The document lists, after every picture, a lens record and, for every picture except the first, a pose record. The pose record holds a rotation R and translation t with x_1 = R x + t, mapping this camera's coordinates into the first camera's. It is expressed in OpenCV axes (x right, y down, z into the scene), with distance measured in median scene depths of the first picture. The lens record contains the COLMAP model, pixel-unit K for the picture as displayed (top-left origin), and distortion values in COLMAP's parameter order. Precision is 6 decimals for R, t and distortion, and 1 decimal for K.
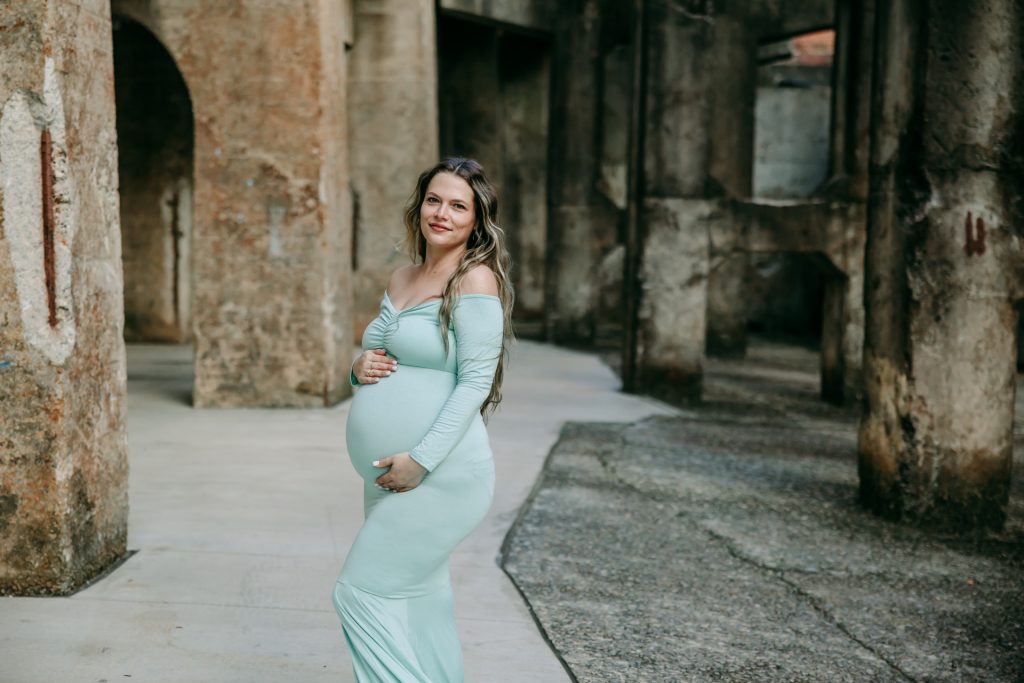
lens RADIAL K [[1521.5, 0, 473.2], [0, 1521.5, 350.6], [0, 0, 1]] dist [0.118572, 0.000000]
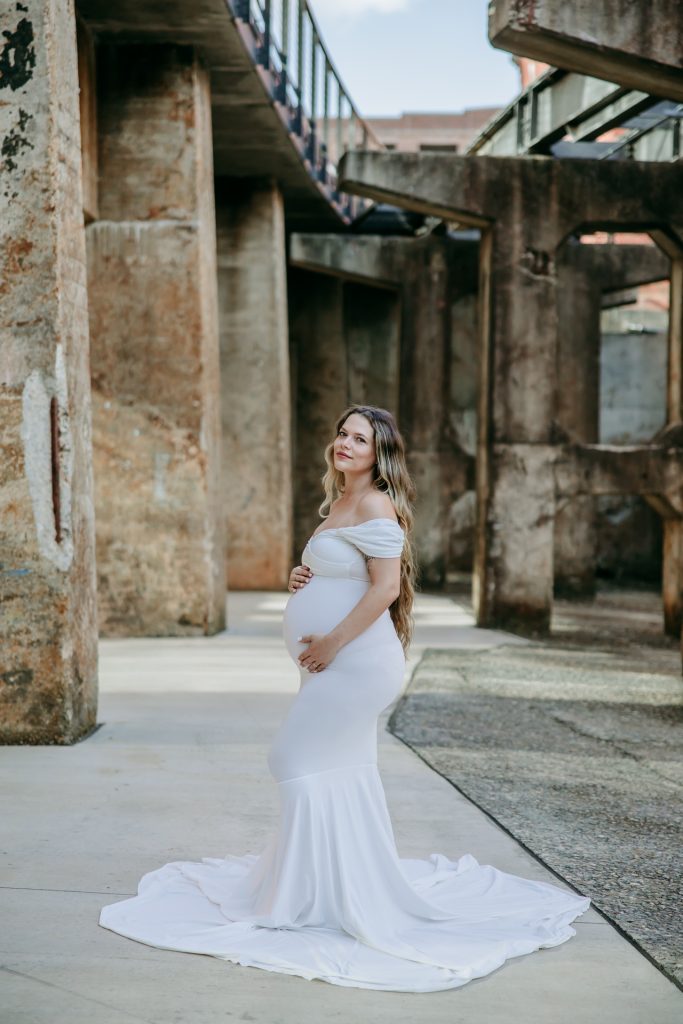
lens RADIAL K [[1774.6, 0, 335.5], [0, 1774.6, 512.6], [0, 0, 1]] dist [0.213814, 0.000000]
pose [[0.999643, -0.005759, 0.026104, -0.037005], [0.007361, 0.998070, -0.061660, 0.027763], [-0.025699, 0.061830, 0.997756, -0.278269]]
